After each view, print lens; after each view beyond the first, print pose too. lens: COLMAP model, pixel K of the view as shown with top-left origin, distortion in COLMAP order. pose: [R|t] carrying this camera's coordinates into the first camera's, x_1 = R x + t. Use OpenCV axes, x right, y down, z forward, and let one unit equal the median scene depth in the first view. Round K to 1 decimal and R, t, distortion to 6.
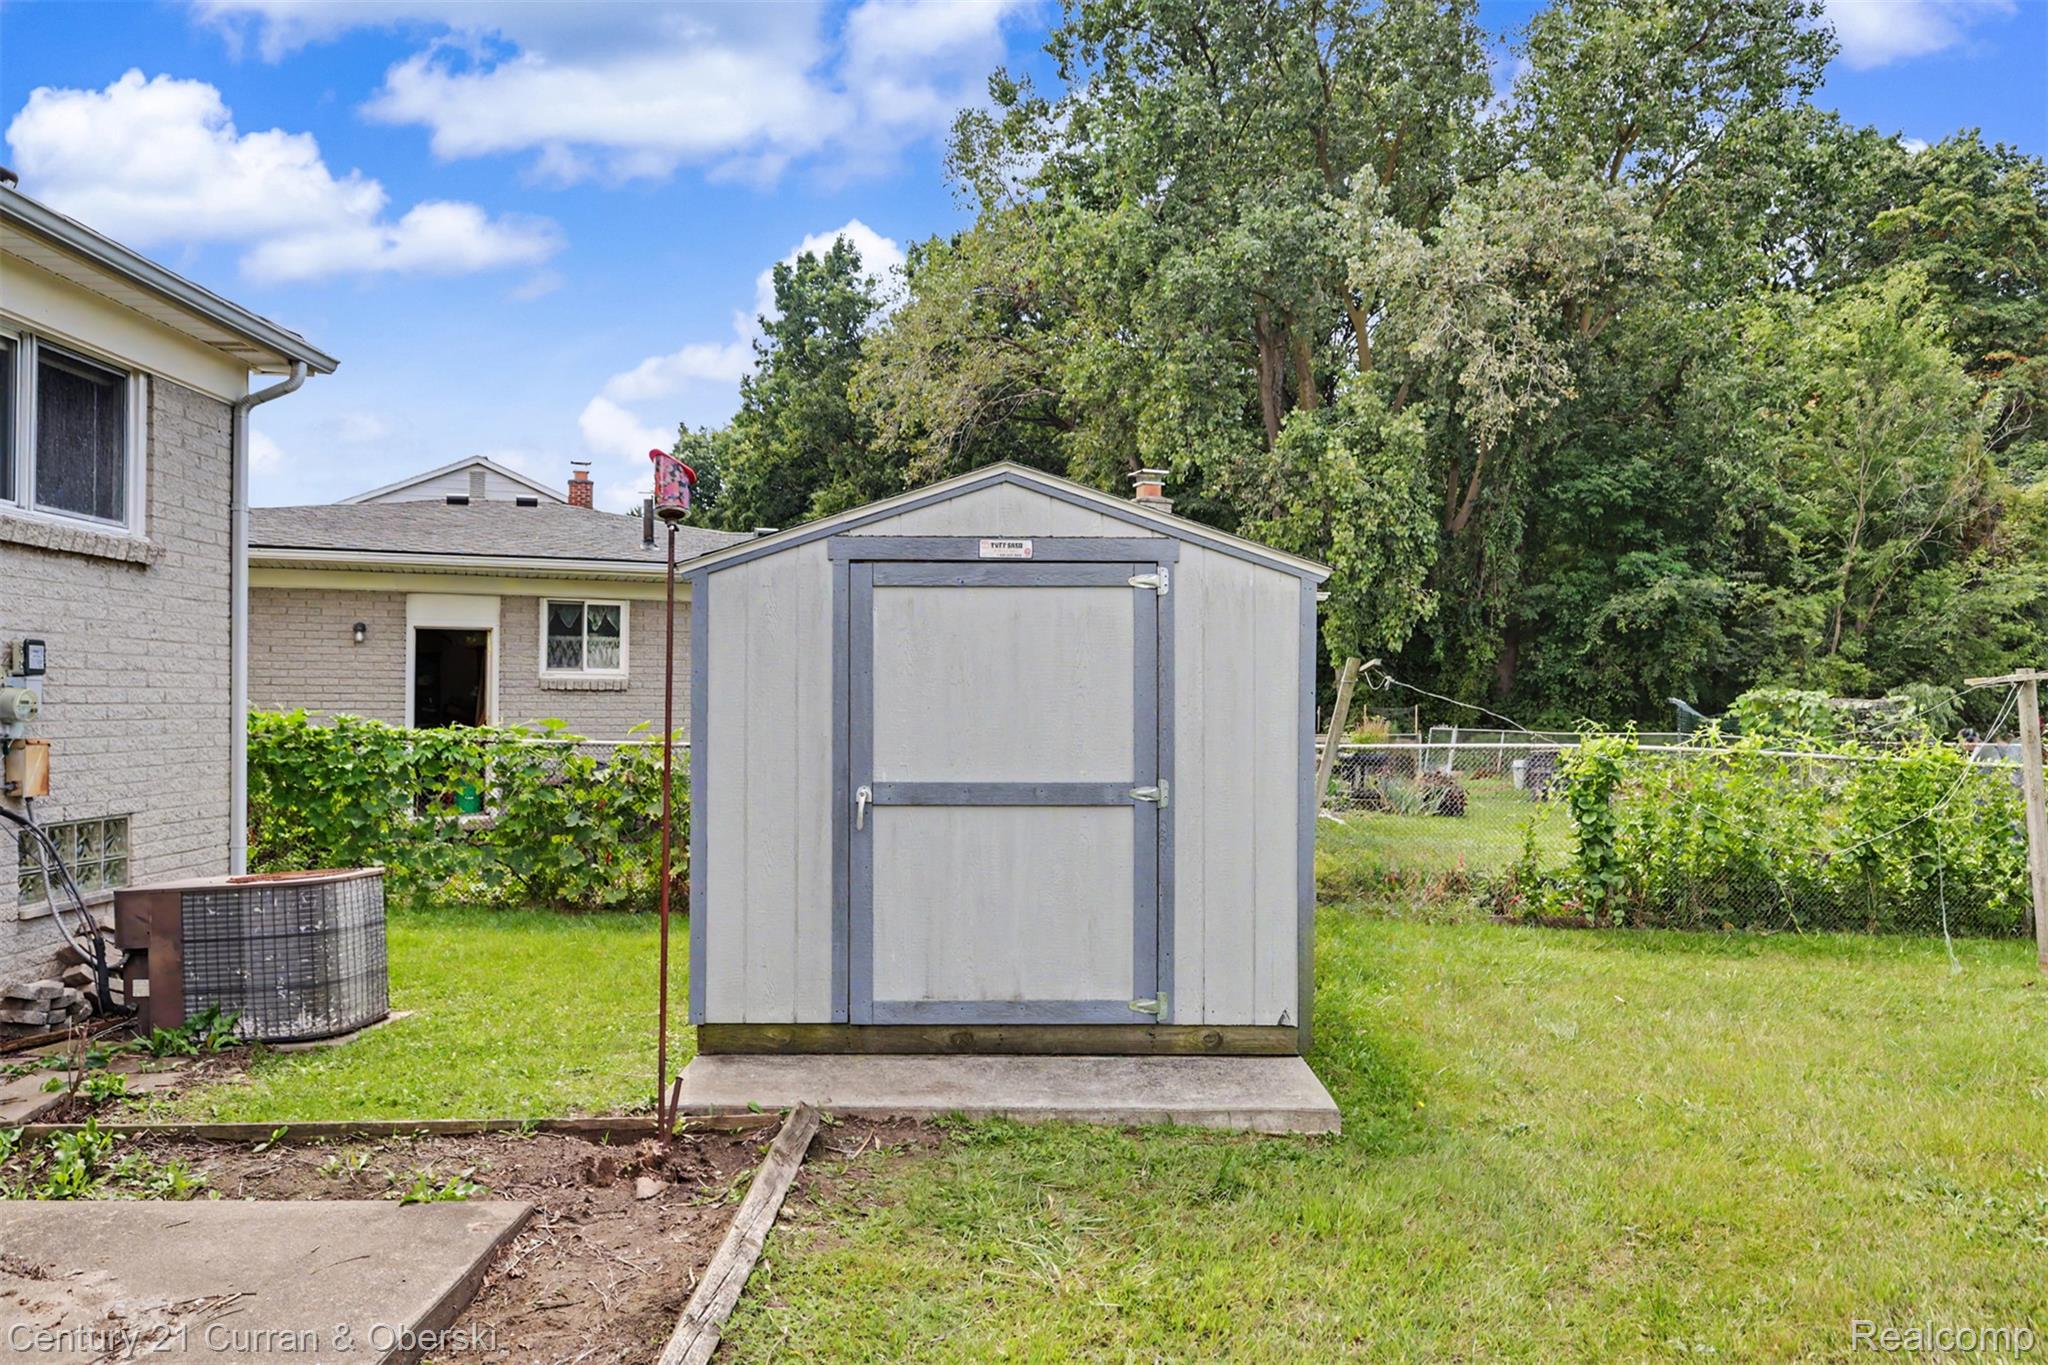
lens RADIAL K [[1410.5, 0, 1032.4], [0, 1410.5, 689.0], [0, 0, 1]] dist [0.022400, -0.006431]
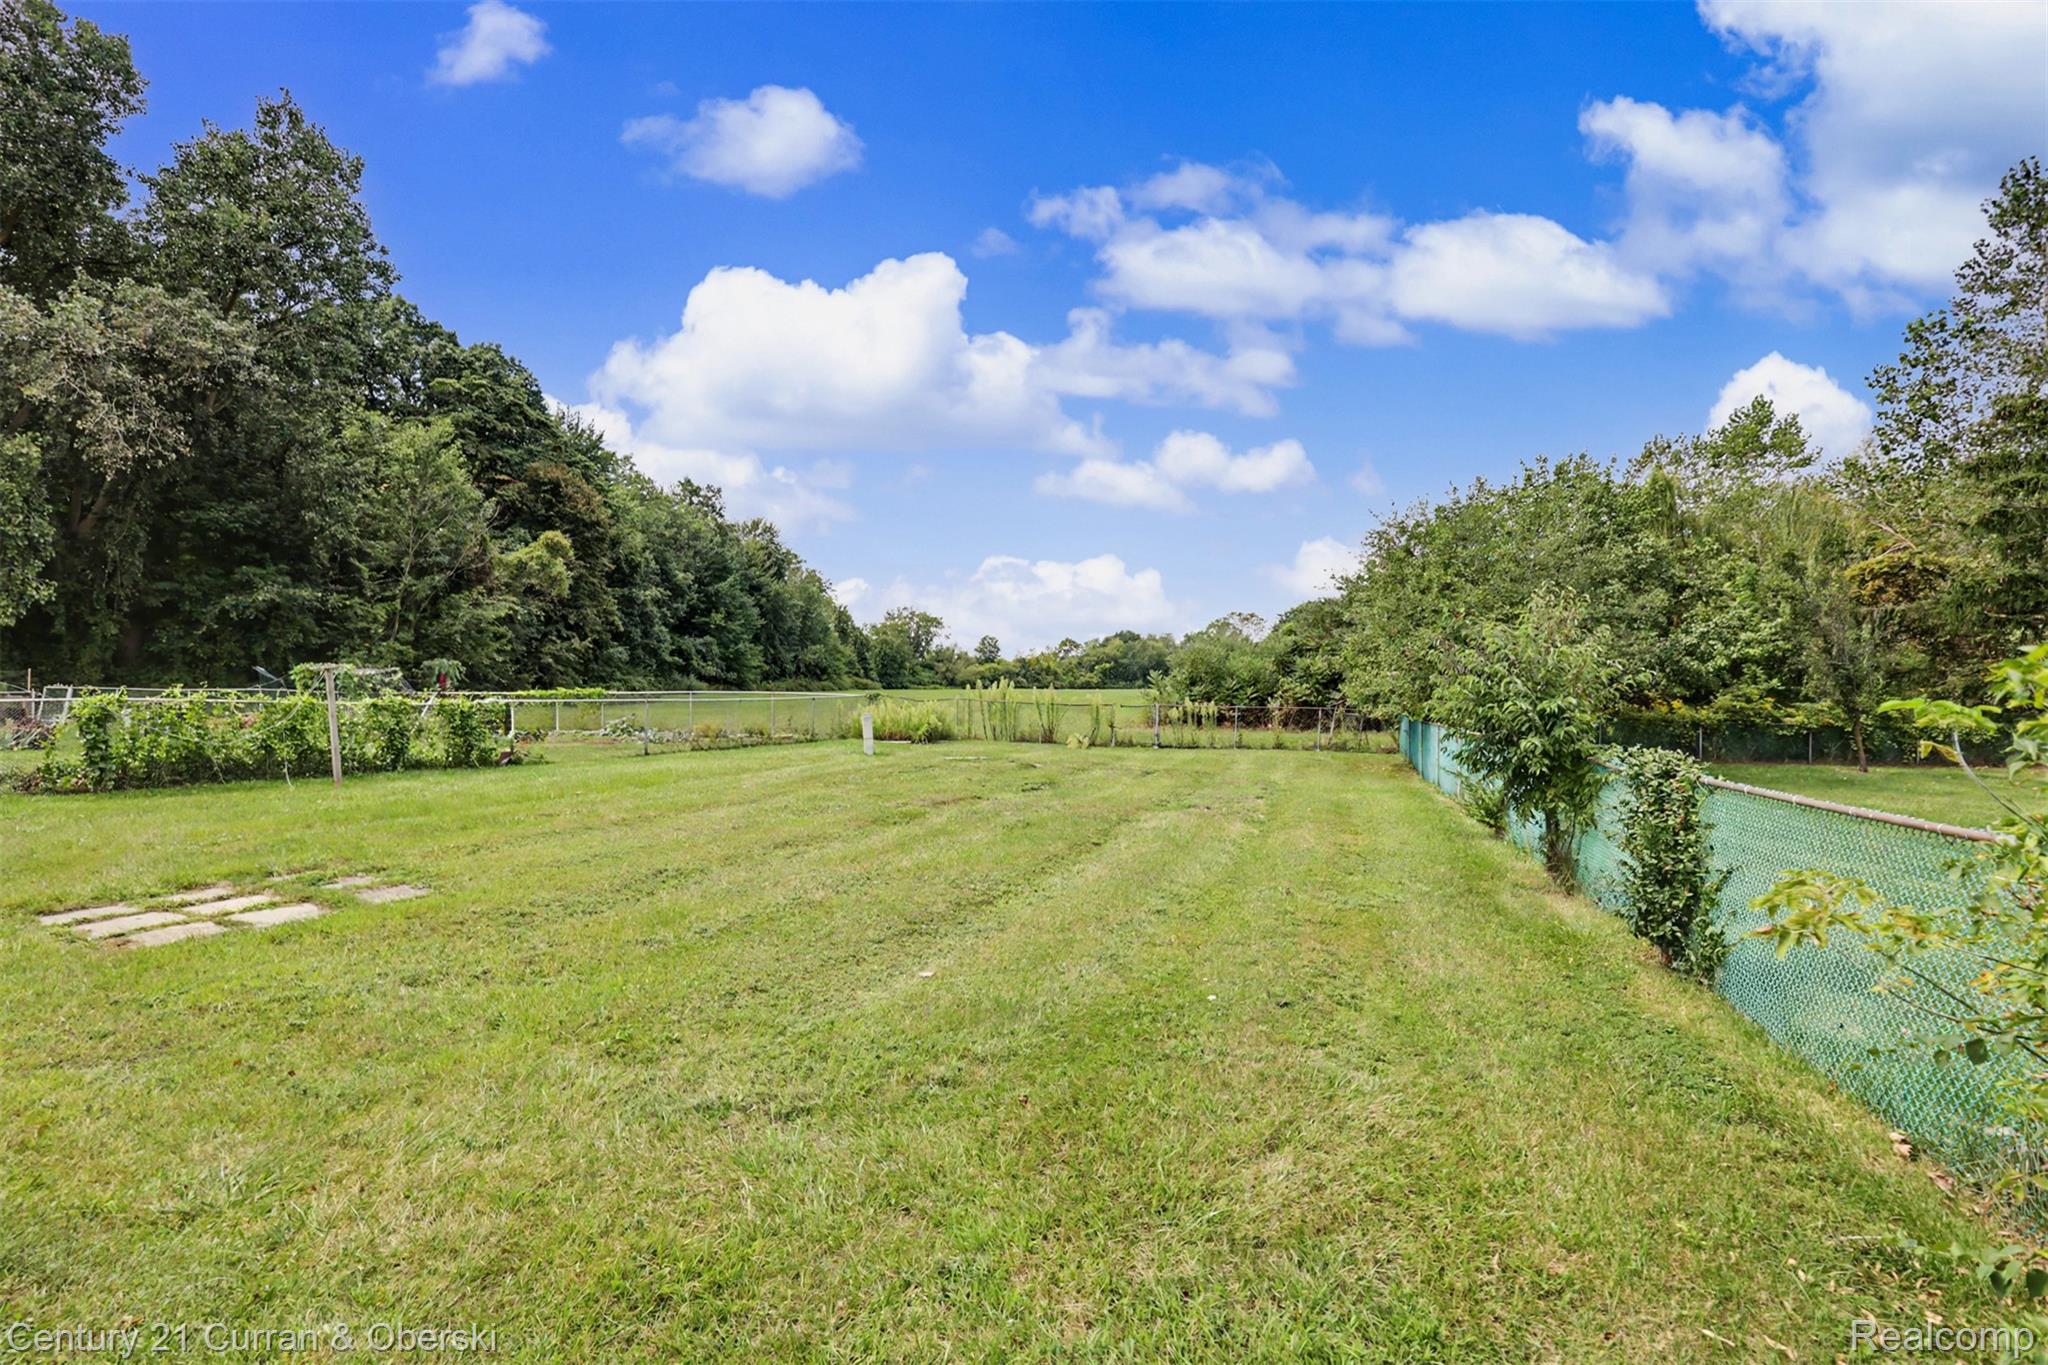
lens RADIAL K [[898.4, 0, 1024.8], [0, 898.4, 672.0], [0, 0, 1]] dist [0.007489, -0.001629]
pose [[0.471576, 0.003656, 0.881818, -0.022725], [-0.018241, 0.999818, 0.005610, -0.006321], [-0.881637, -0.018730, 0.471557, -0.163660]]
